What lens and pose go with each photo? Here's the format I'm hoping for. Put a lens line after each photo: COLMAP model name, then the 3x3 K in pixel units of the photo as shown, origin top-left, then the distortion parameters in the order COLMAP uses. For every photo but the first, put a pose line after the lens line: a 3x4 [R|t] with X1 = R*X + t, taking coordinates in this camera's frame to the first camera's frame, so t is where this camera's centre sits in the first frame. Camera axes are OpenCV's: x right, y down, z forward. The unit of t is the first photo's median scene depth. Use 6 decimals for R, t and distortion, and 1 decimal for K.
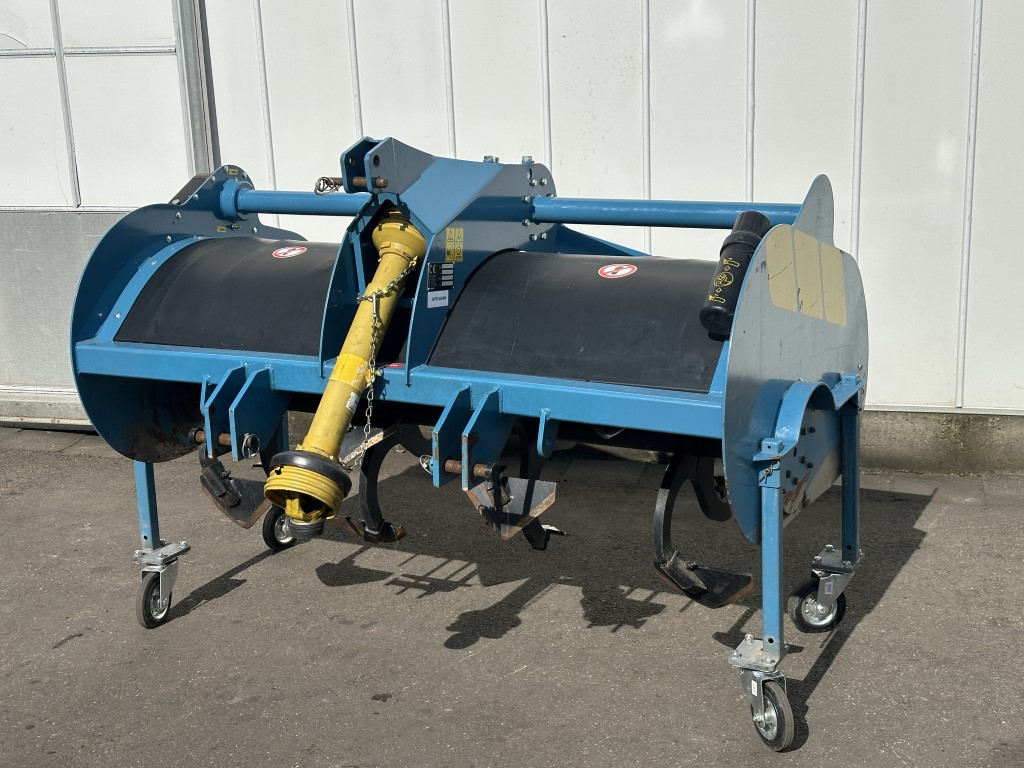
lens RADIAL K [[1407.0, 0, 512.0], [0, 1407.0, 384.0], [0, 0, 1]] dist [0.128627, -0.050987]
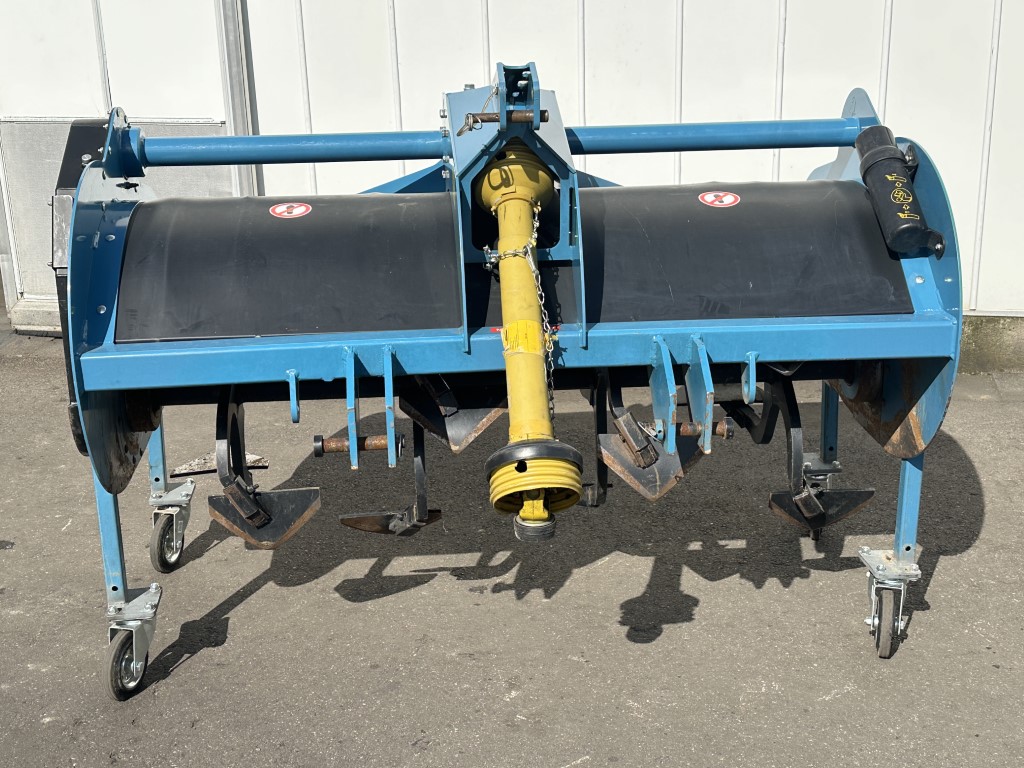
lens RADIAL K [[1339.8, 0, 506.7], [0, 1339.8, 378.8], [0, 0, 1]] dist [0.142521, 0.004436]
pose [[0.855573, -0.142162, 0.497780, -0.473499], [0.115802, 0.989746, 0.083624, -0.049037], [-0.504564, -0.013902, 0.863263, 0.268066]]
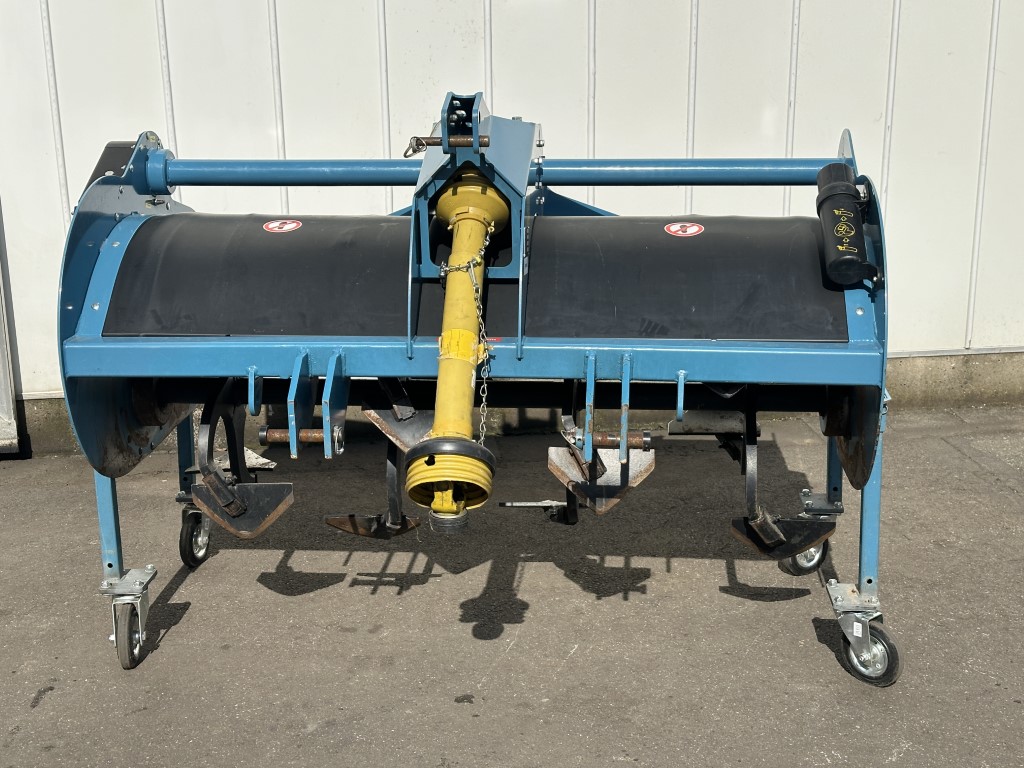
lens RADIAL K [[1407.0, 0, 512.0], [0, 1407.0, 384.0], [0, 0, 1]] dist [0.128627, -0.050987]
pose [[0.926909, -0.076414, 0.367425, -0.374589], [0.072815, 0.997065, 0.023668, -0.004384], [-0.368155, 0.004816, 0.929752, 0.119719]]
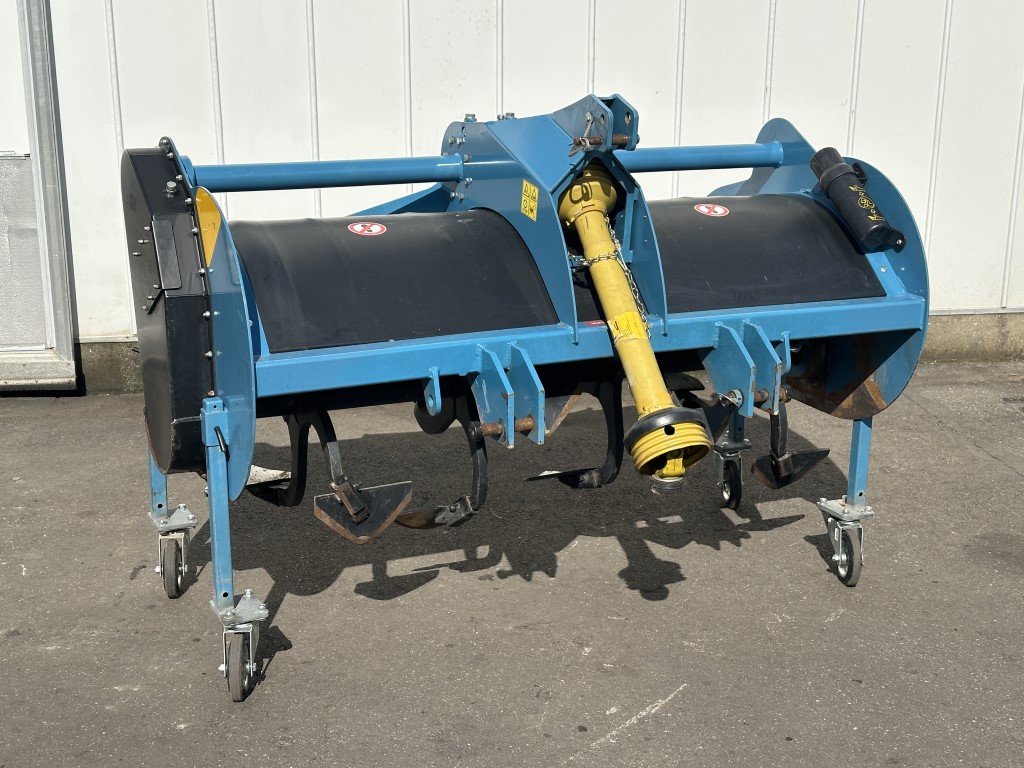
lens RADIAL K [[1467.8, 0, 512.0], [0, 1467.8, 384.0], [0, 0, 1]] dist [0.127719, 0.032986]
pose [[0.627259, -0.170597, 0.759896, -0.859456], [0.155430, 0.983507, 0.092498, -0.071306], [-0.763143, 0.060091, 0.643430, 0.349738]]
